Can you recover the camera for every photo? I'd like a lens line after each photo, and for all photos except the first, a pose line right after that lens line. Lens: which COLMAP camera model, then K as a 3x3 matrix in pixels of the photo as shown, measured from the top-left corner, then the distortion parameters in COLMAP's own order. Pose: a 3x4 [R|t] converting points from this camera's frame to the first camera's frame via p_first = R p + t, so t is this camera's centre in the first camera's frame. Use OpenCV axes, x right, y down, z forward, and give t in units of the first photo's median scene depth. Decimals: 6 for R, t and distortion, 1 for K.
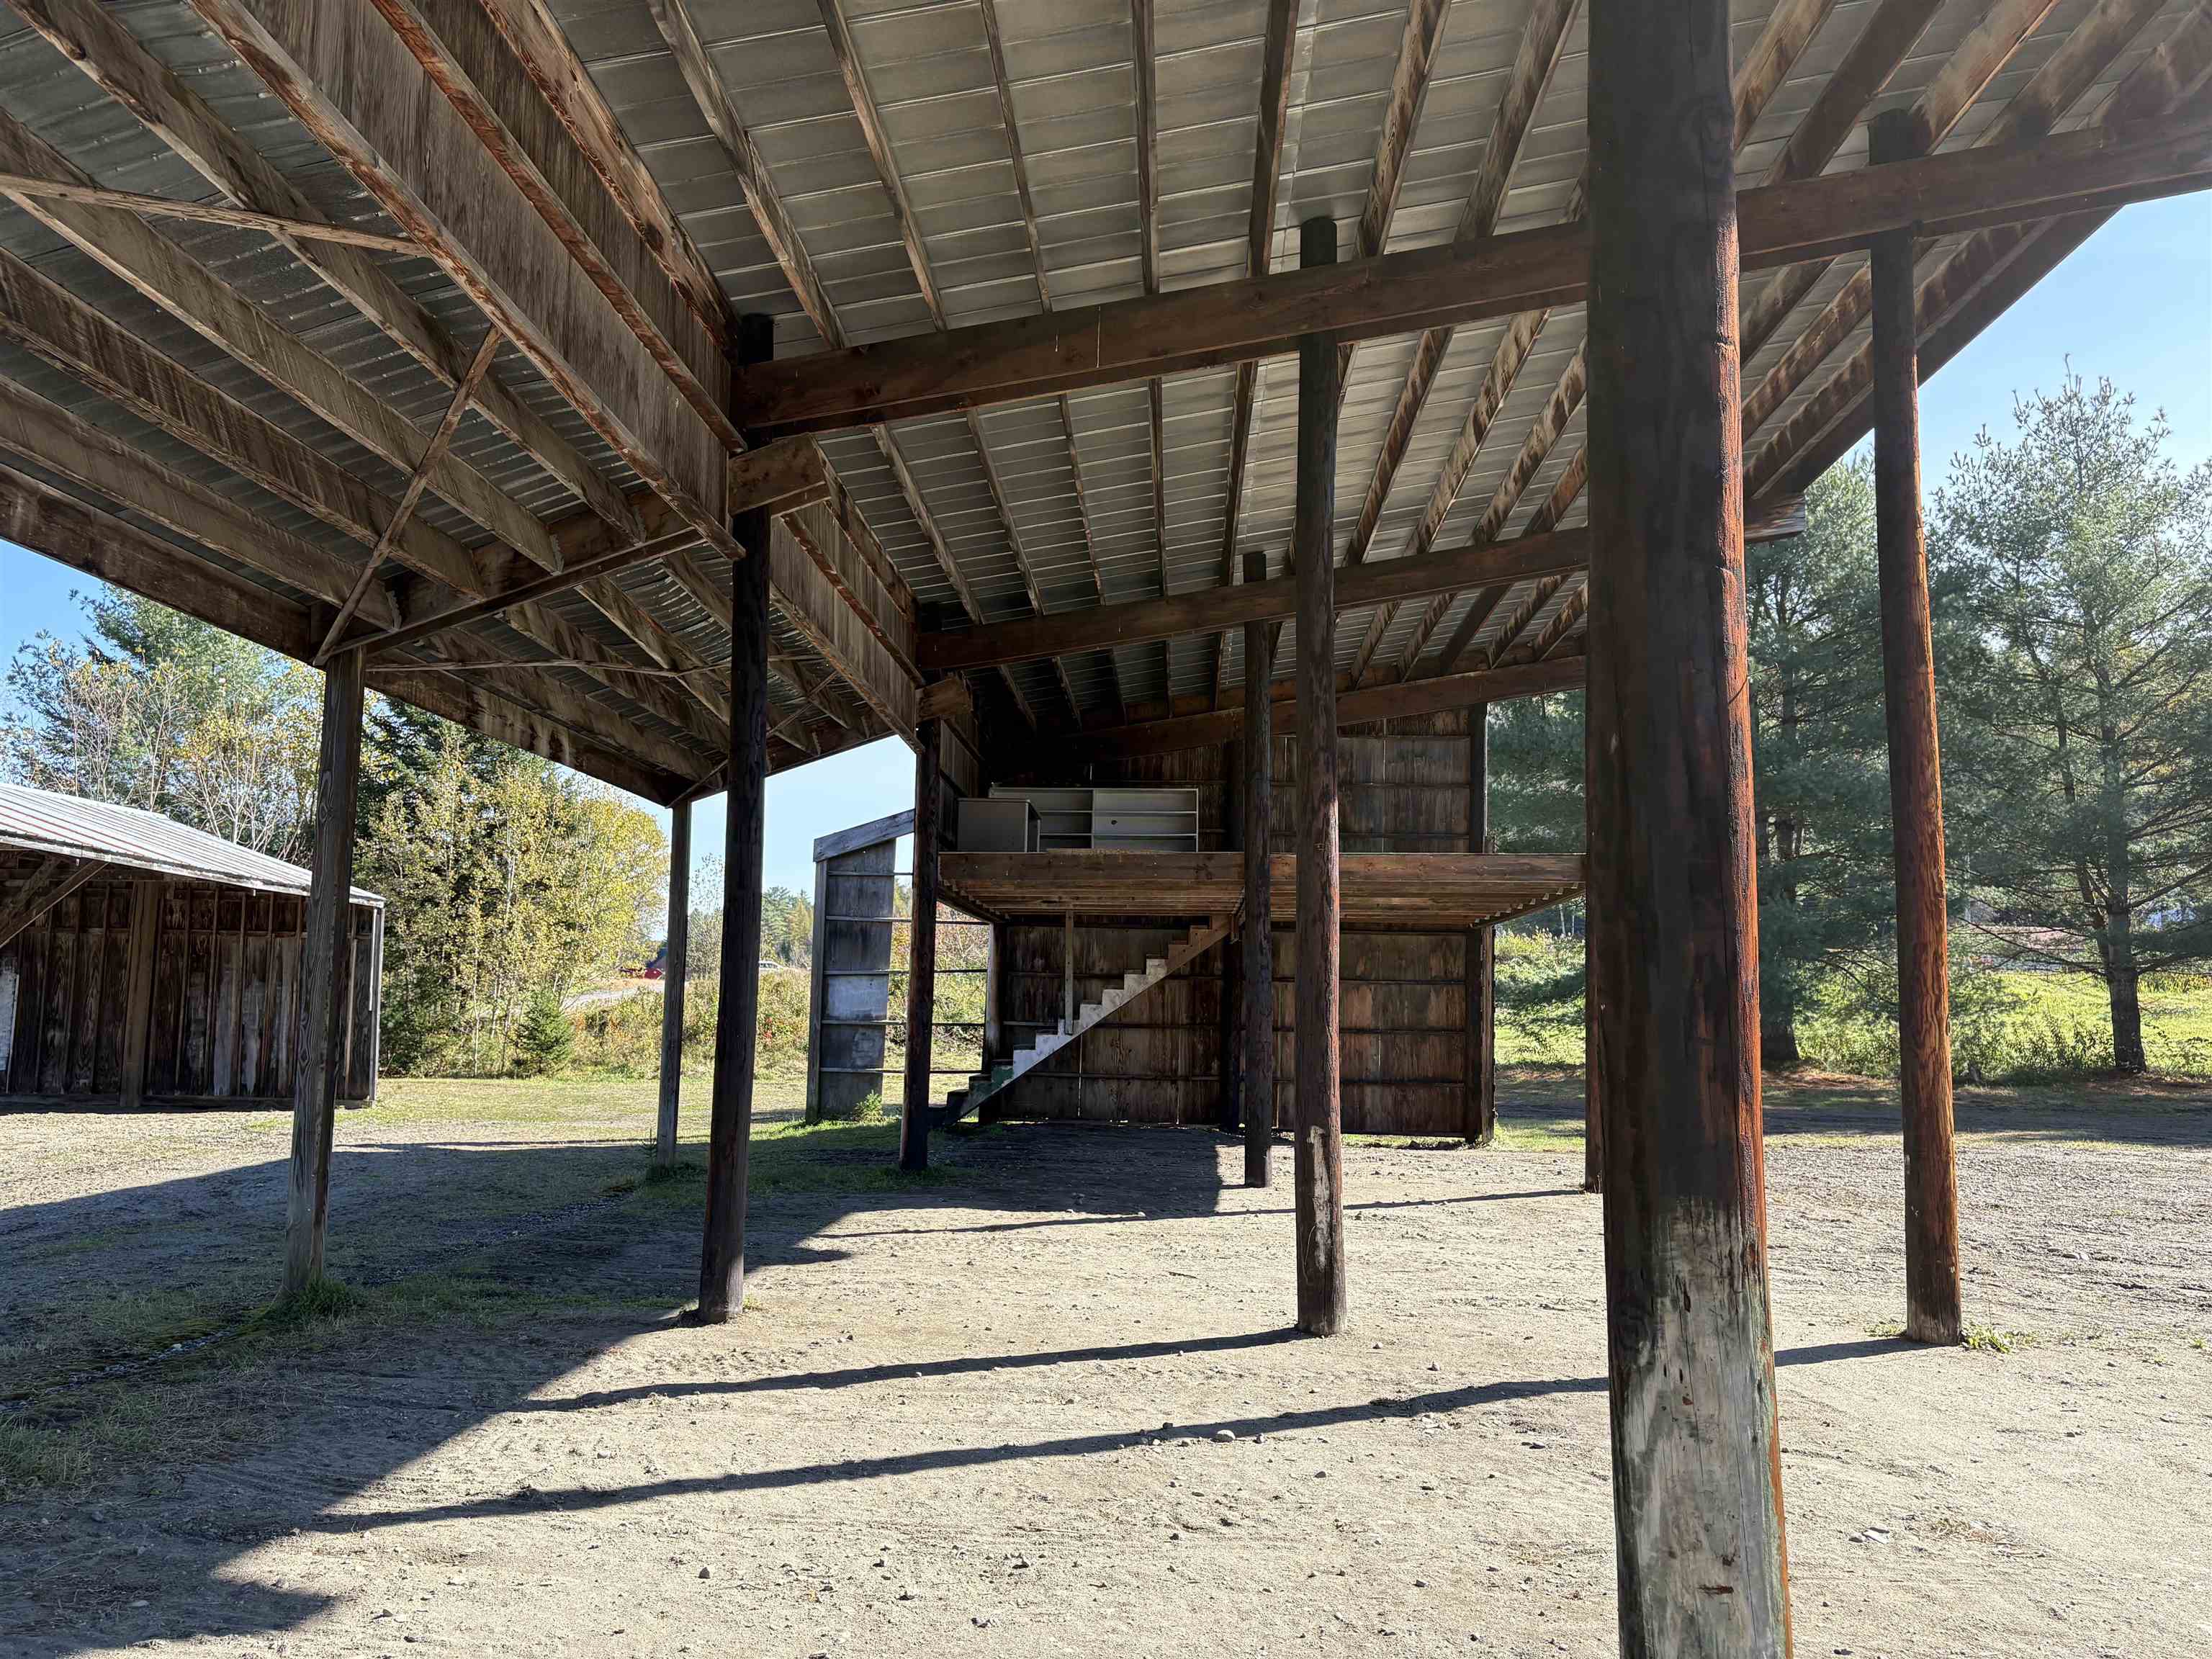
lens RADIAL K [[1660.4, 0, 1107.3], [0, 1660.4, 823.9], [0, 0, 1]] dist [0.050989, -0.050402]
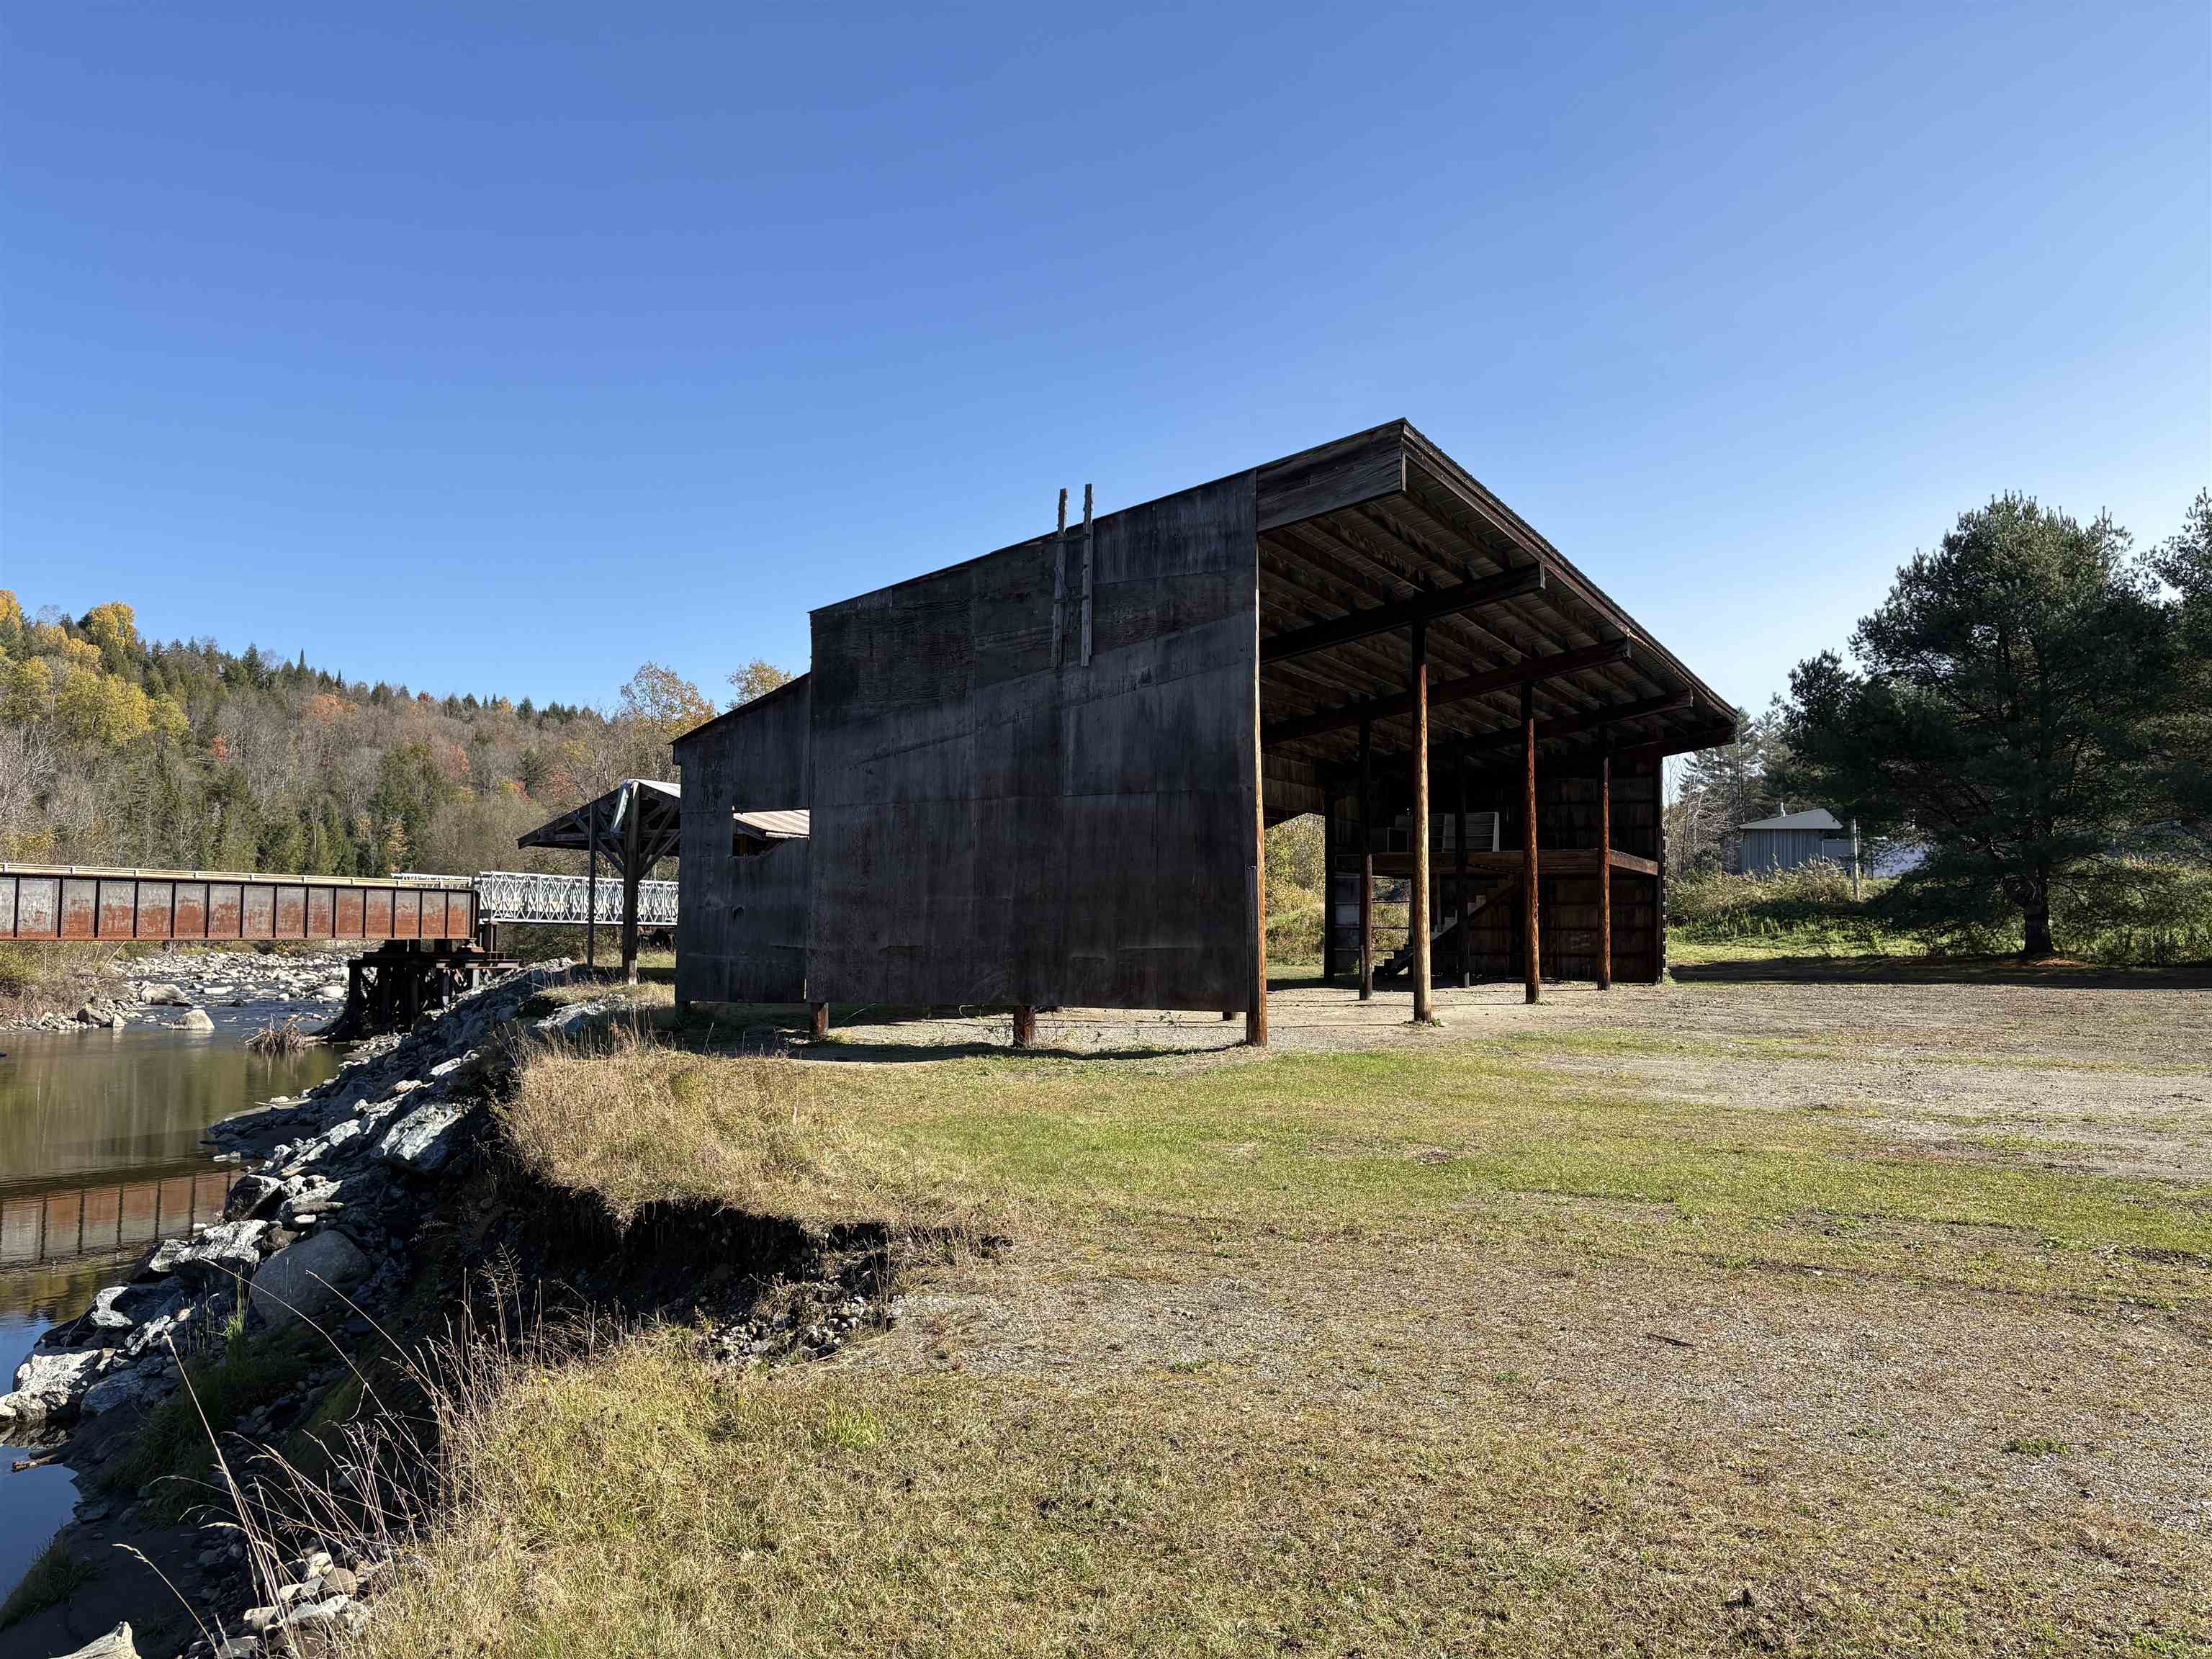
lens RADIAL K [[1660.4, 0, 1120.1], [0, 1660.4, 829.2], [0, 0, 1]] dist [0.050989, -0.050402]
pose [[0.897590, -0.034962, -0.439443, 0.407141], [0.055535, 0.997876, 0.034043, -0.072333], [0.437319, -0.054961, 0.897625, -0.791113]]
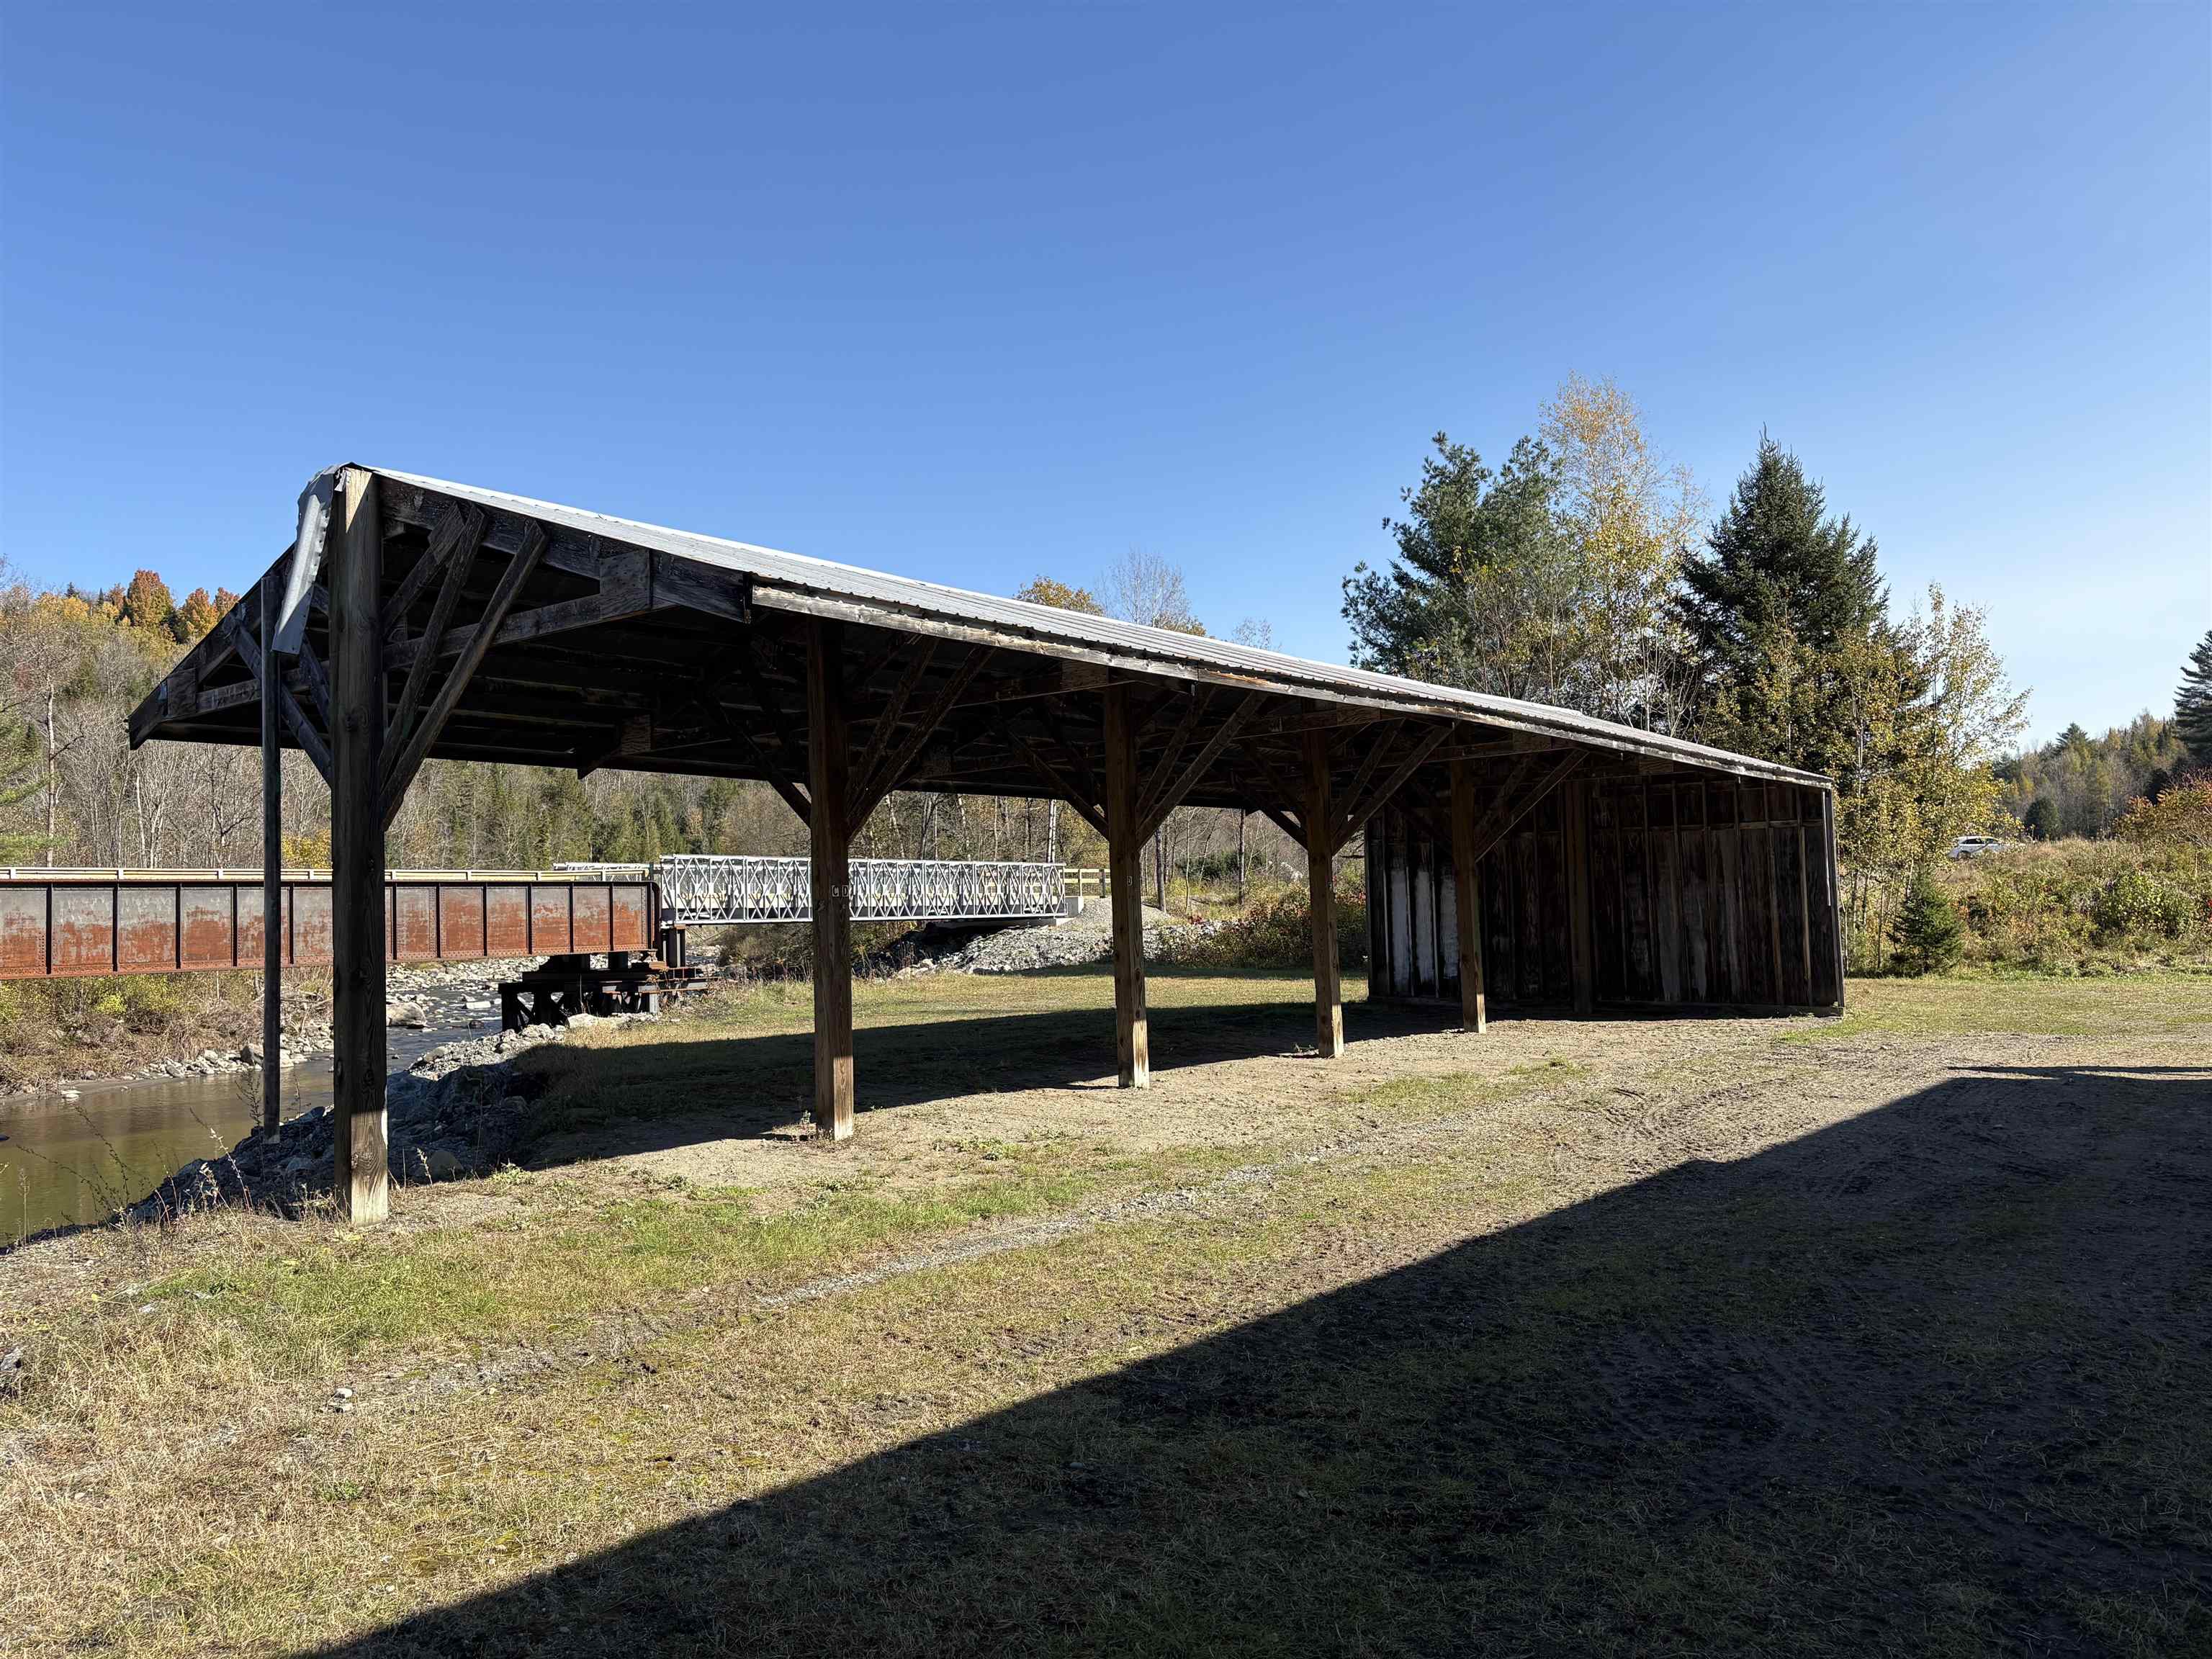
lens RADIAL K [[1660.4, 0, 1102.4], [0, 1660.4, 836.8], [0, 0, 1]] dist [0.050989, -0.050402]
pose [[0.787801, -0.062259, -0.612775, -0.200057], [0.107229, 0.993549, 0.036910, 0.001870], [0.606524, -0.094785, 0.789395, 0.077889]]
